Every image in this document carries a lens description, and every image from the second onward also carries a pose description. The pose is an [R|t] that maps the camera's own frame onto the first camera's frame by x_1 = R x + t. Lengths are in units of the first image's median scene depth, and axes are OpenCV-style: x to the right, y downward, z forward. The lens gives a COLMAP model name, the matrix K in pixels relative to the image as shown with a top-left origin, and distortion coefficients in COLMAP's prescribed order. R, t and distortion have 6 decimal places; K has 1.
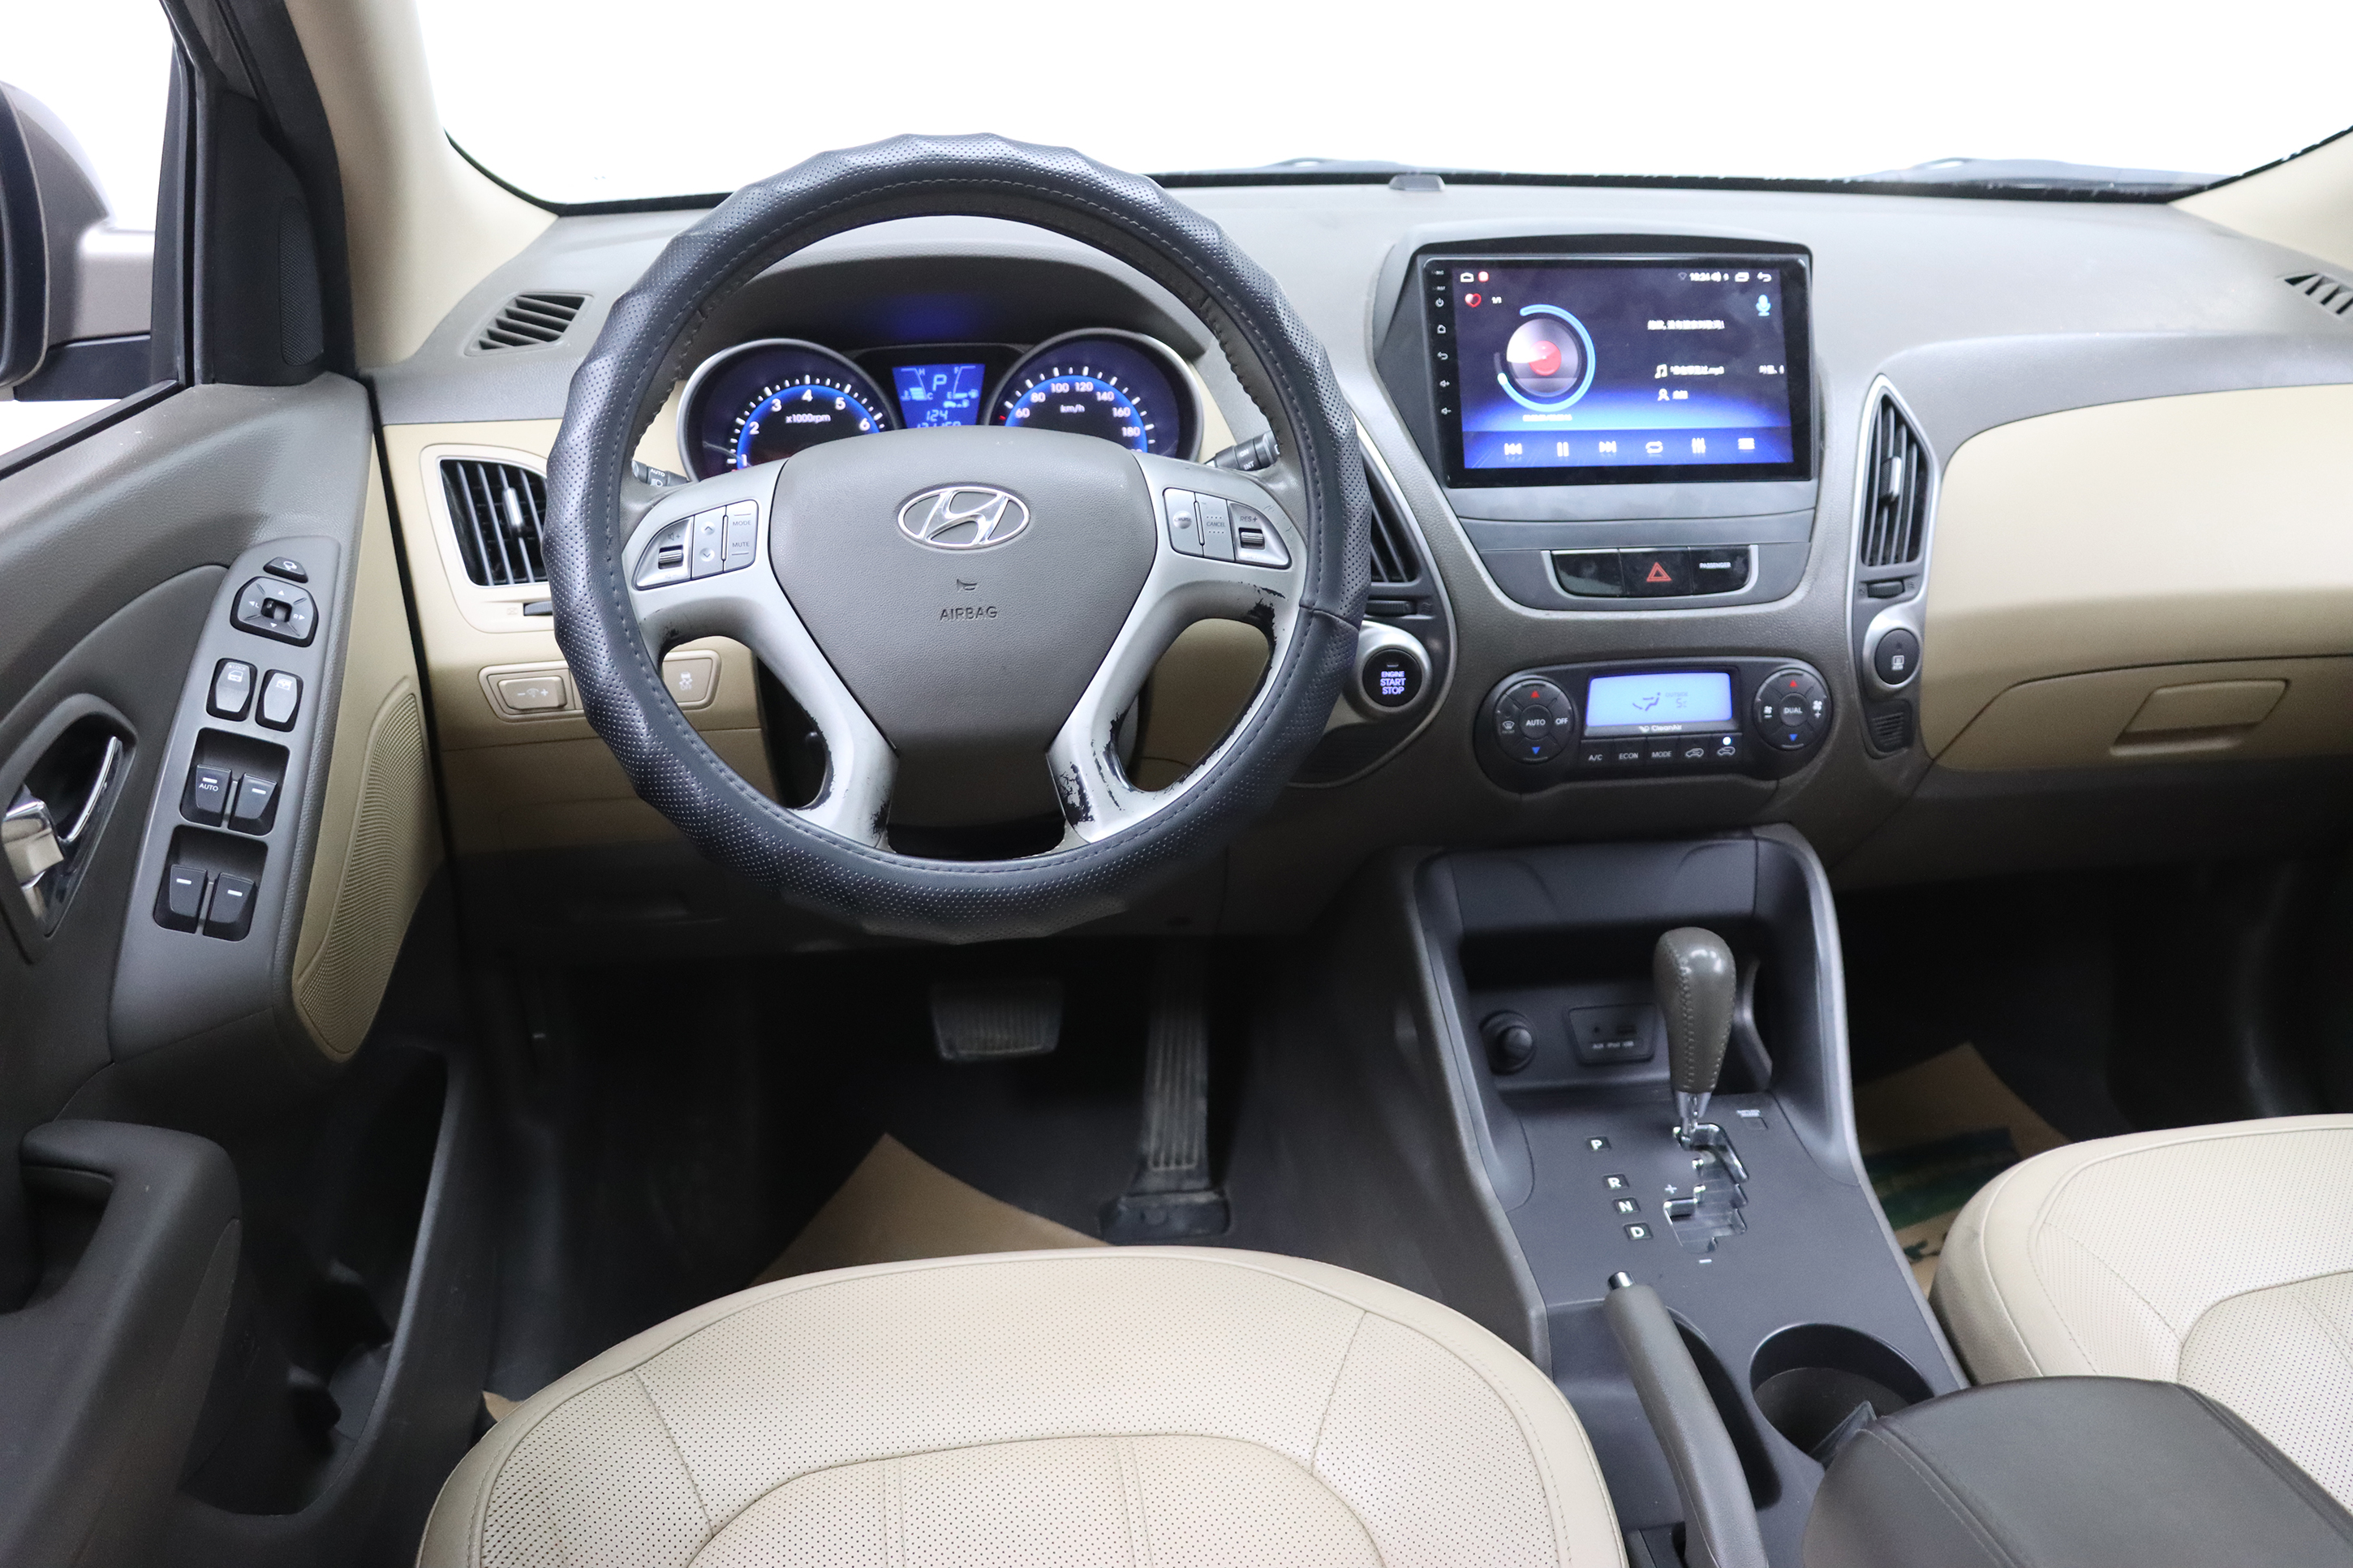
lens RADIAL K [[1919.6, 0, 1175.5], [0, 1919.6, 813.8], [0, 0, 1]] dist [-0.195708, 0.164200]
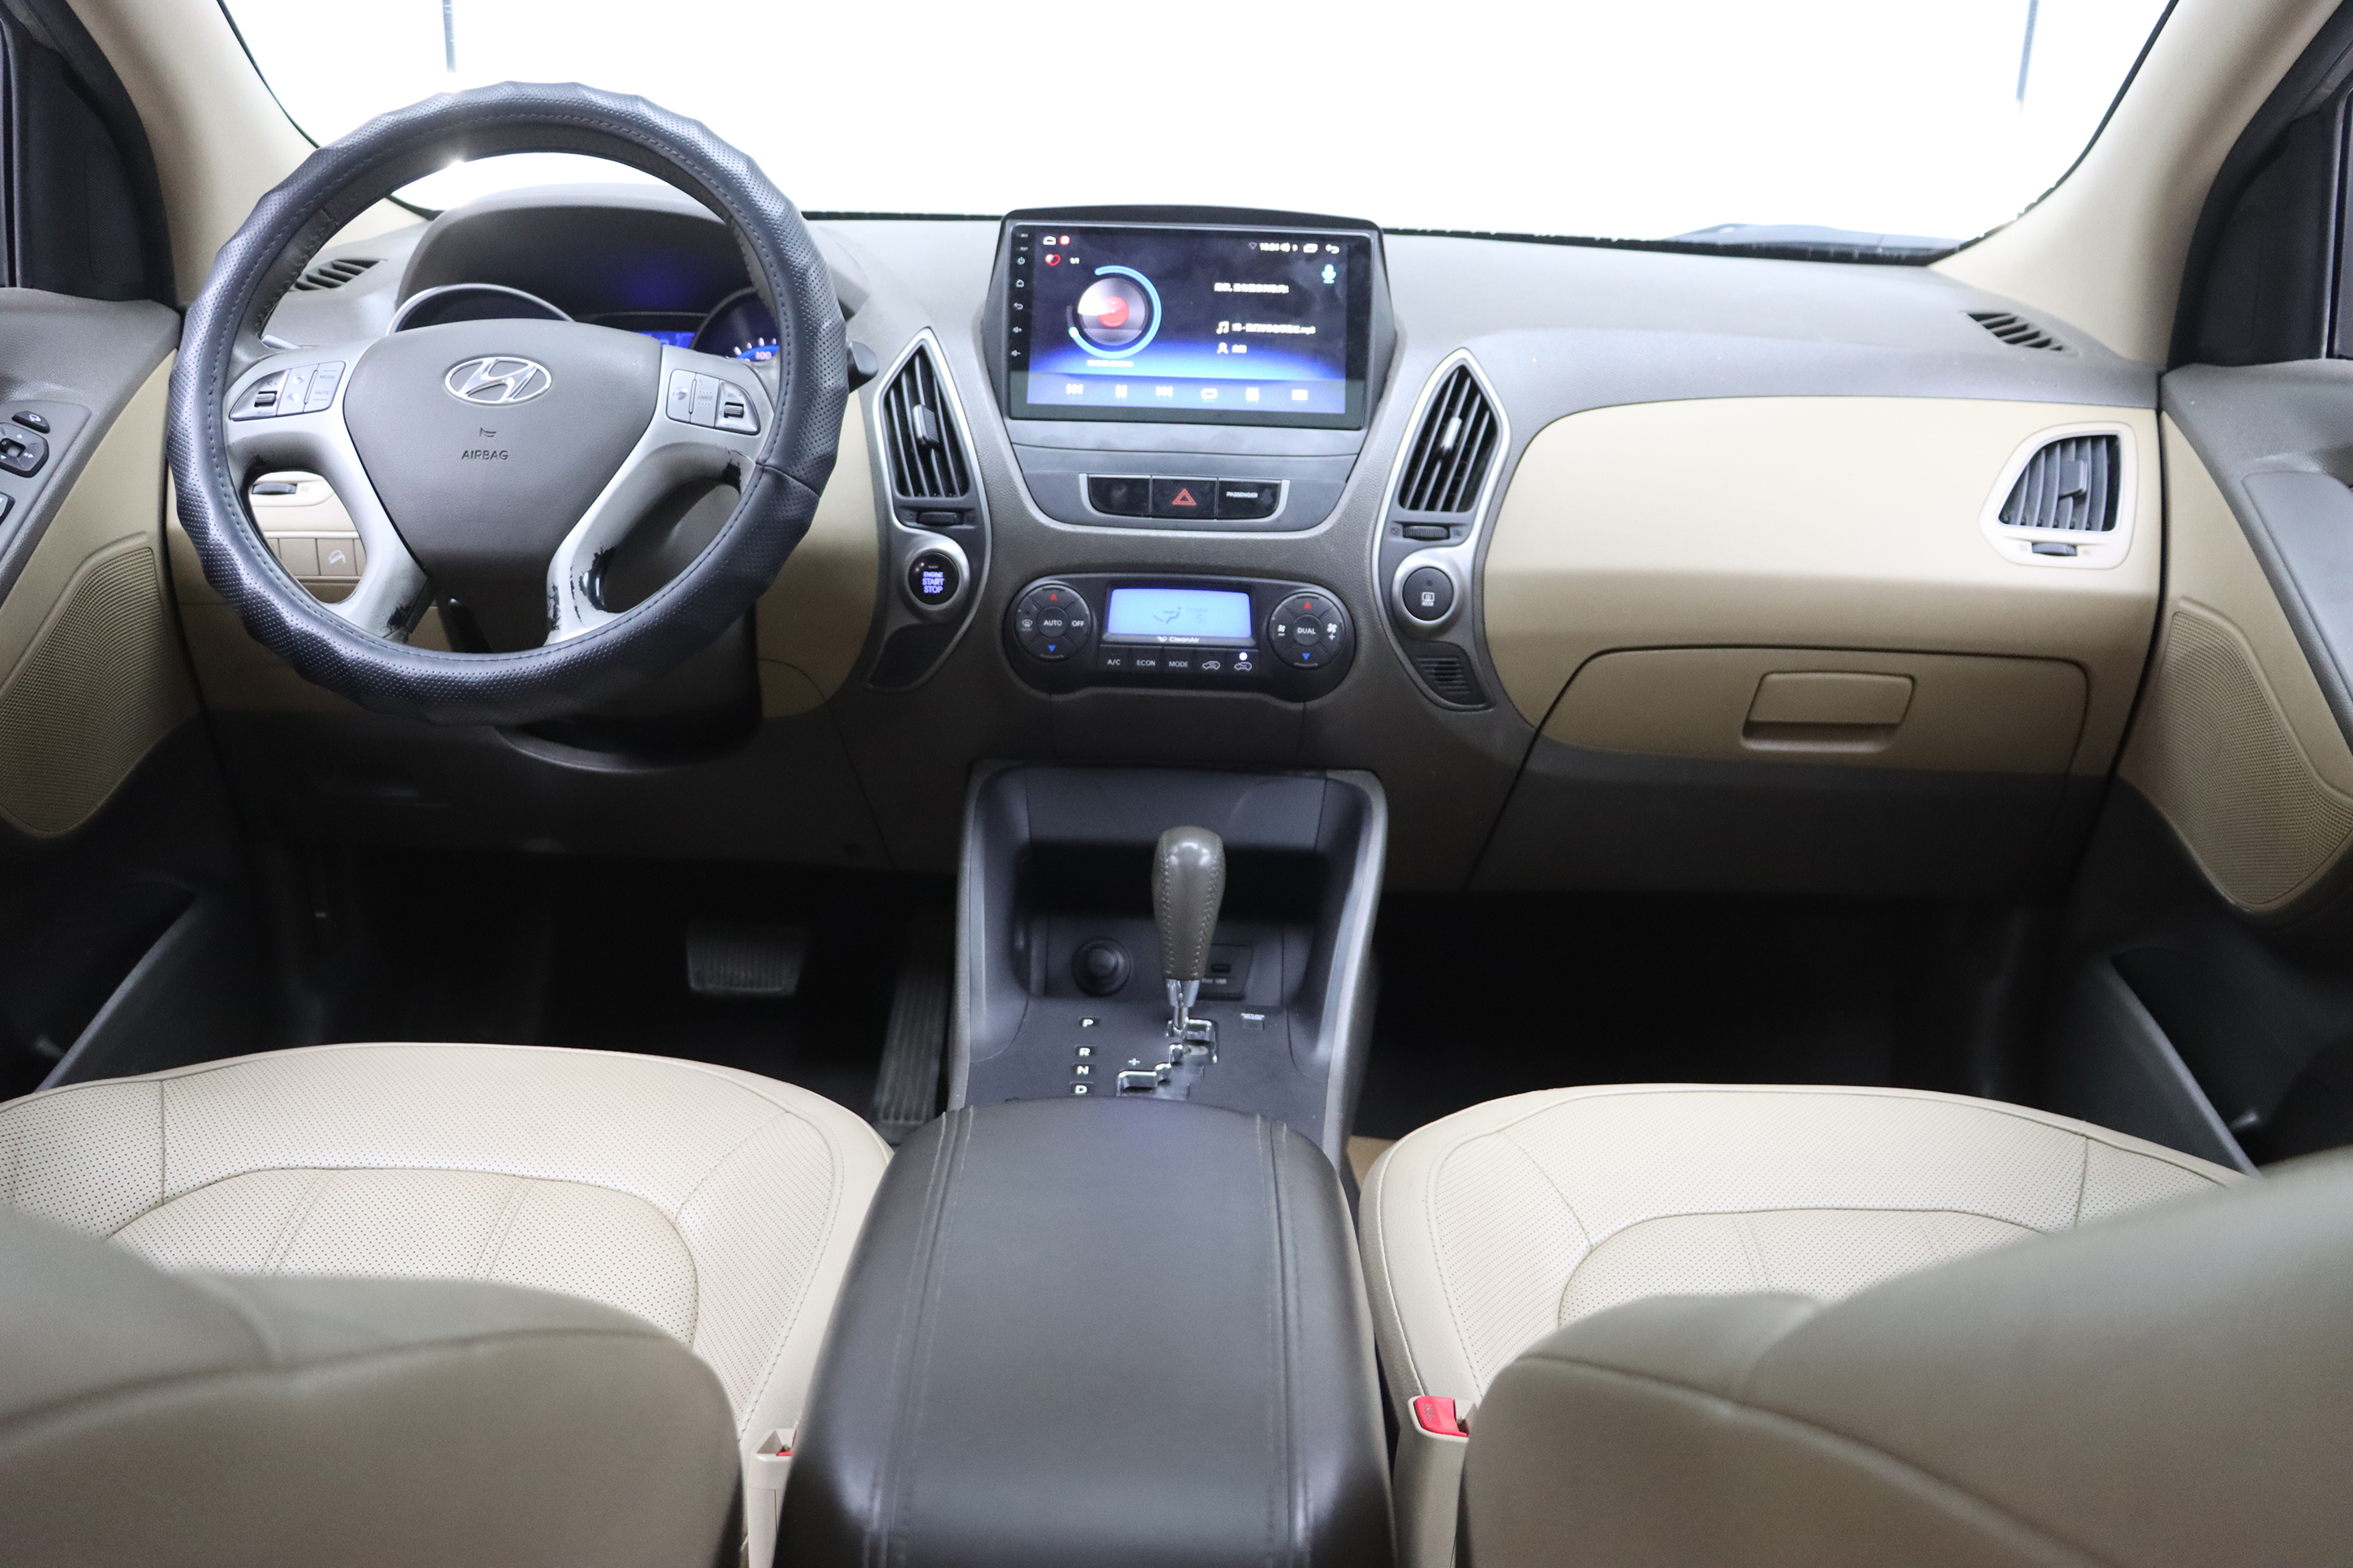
lens RADIAL K [[1922.8, 0, 1164.2], [0, 1922.8, 794.2], [0, 0, 1]] dist [-0.189387, 0.159814]
pose [[0.988397, 0.072213, -0.133627, 0.392884], [-0.087691, 0.989624, -0.113819, 0.164086], [0.124021, 0.124217, 0.984474, -0.065182]]
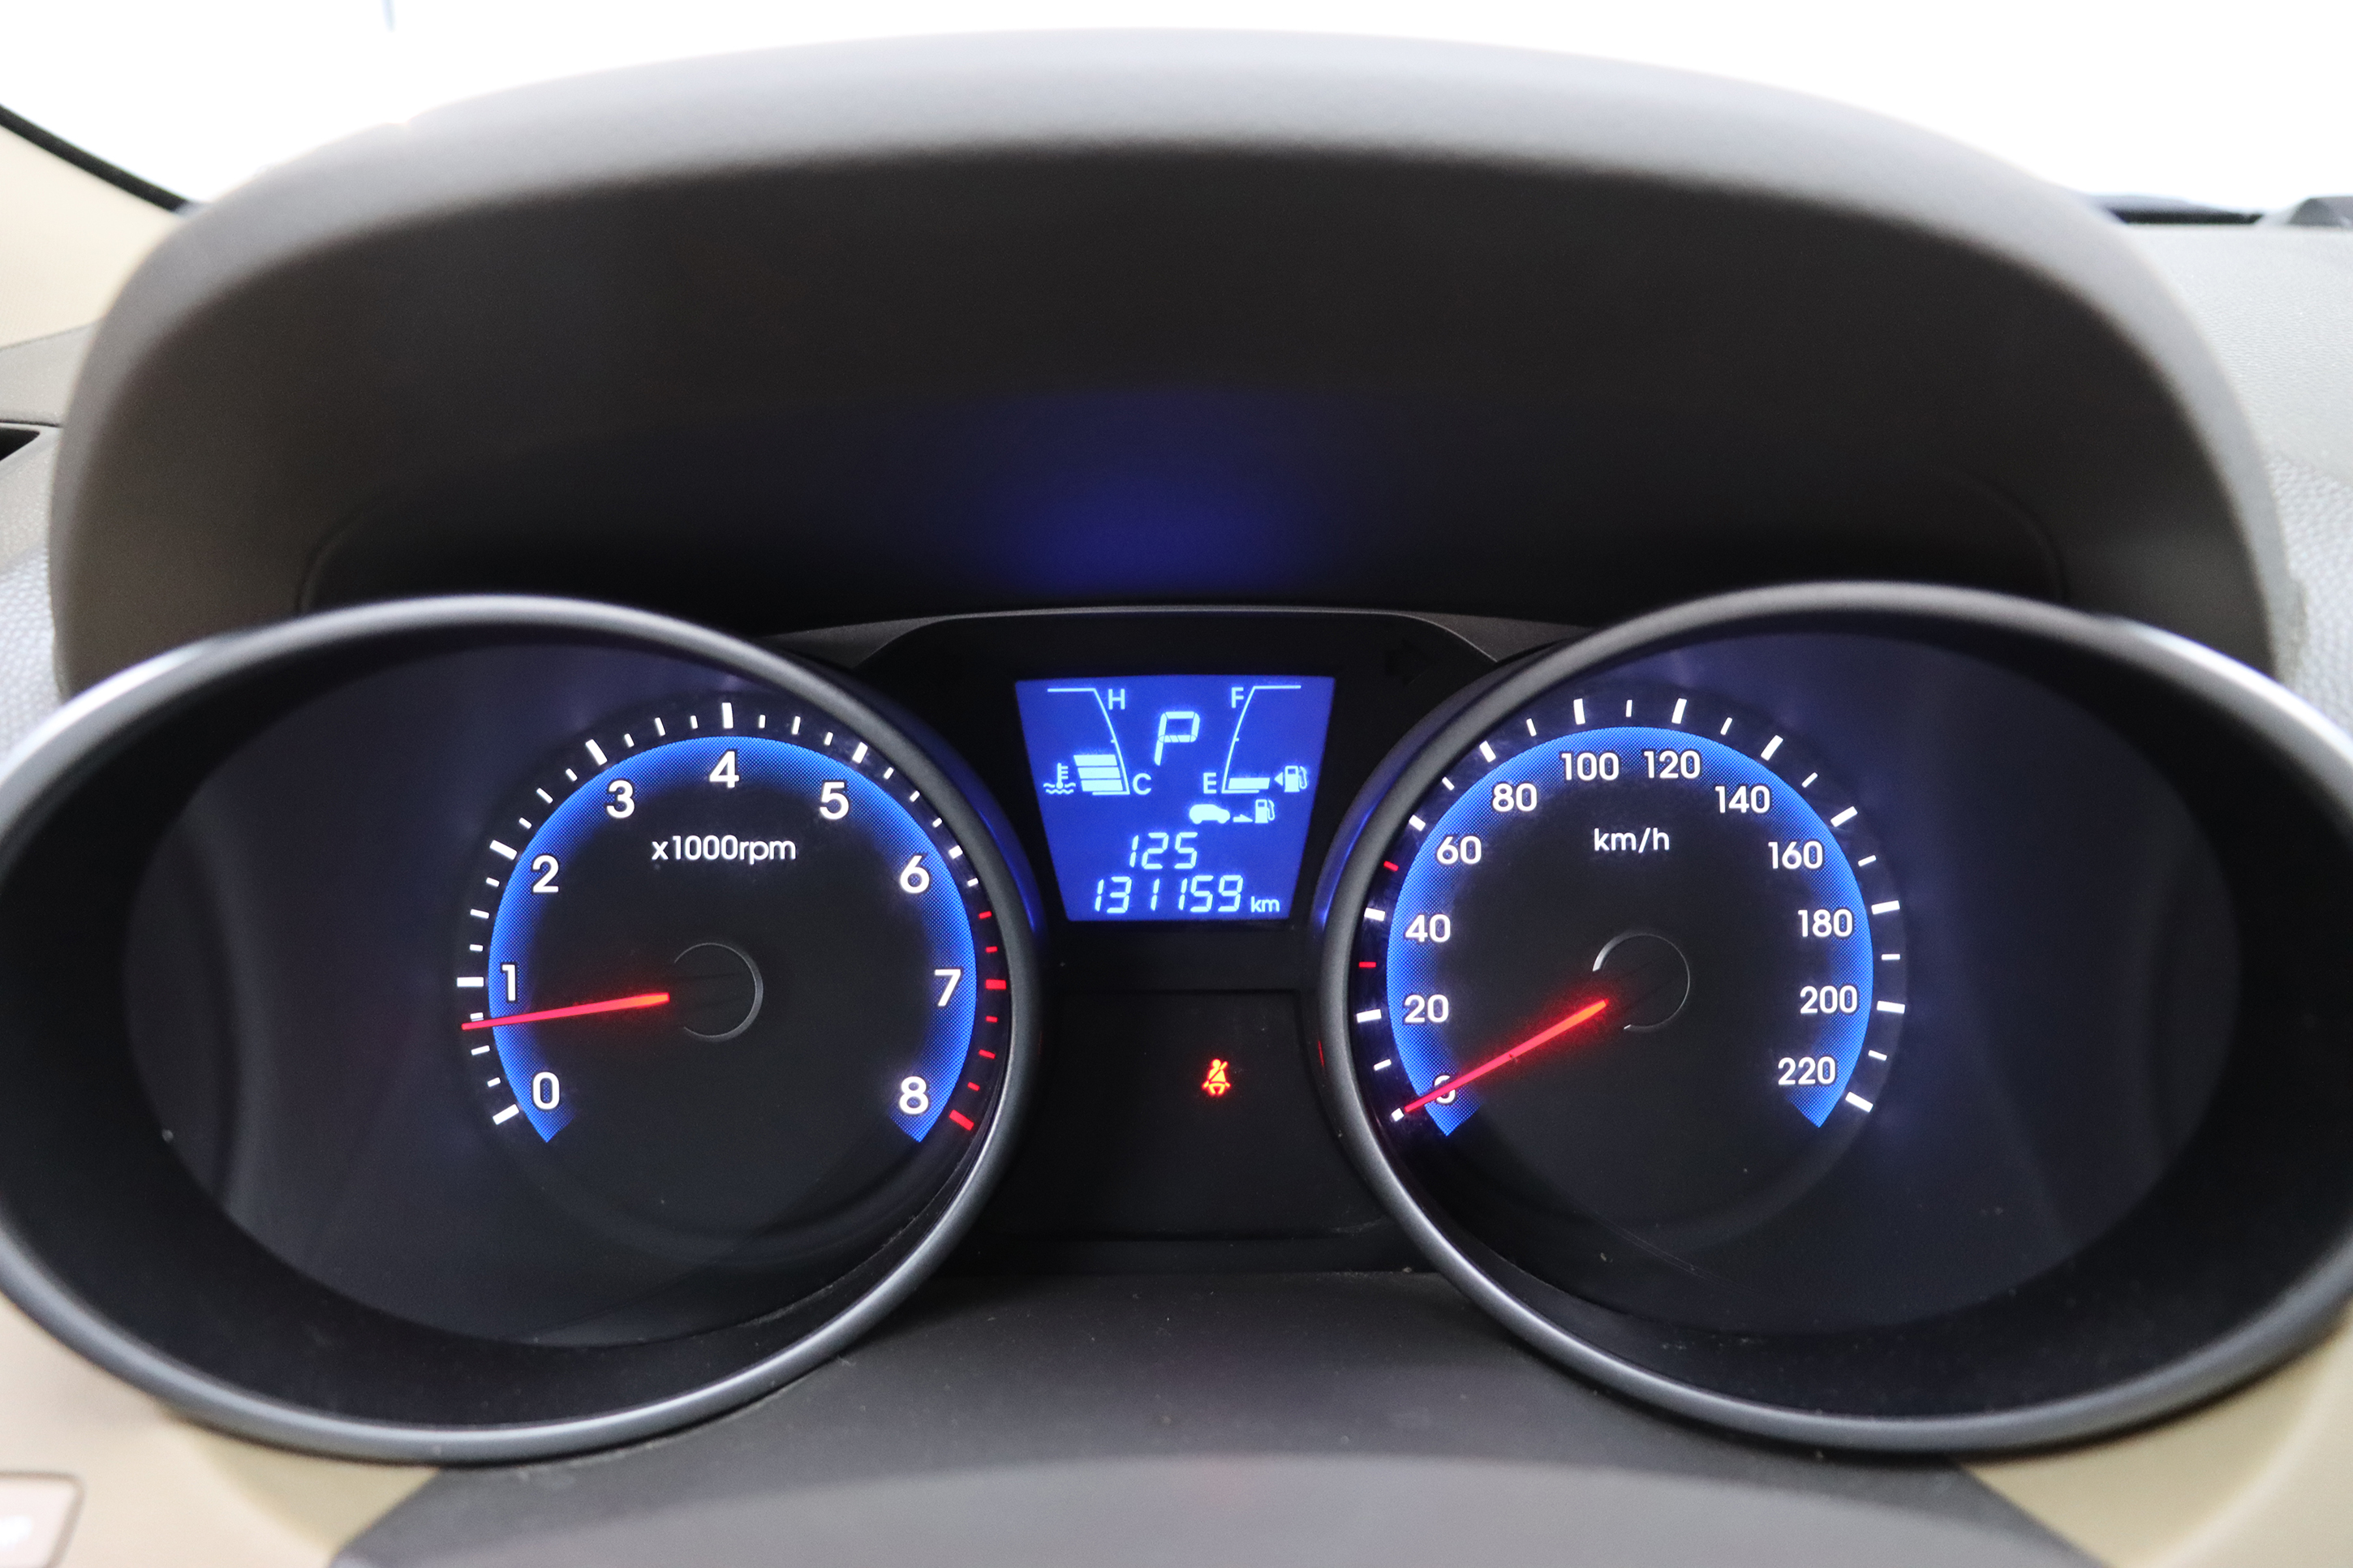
lens RADIAL K [[1922.3, 0, 1183.8], [0, 1922.3, 793.6], [0, 0, 1]] dist [-0.185901, 0.145489]
pose [[0.992240, 0.029310, -0.120834, -0.098048], [-0.042219, 0.993503, -0.105690, -0.210195], [0.116951, 0.109971, 0.987030, 0.795345]]
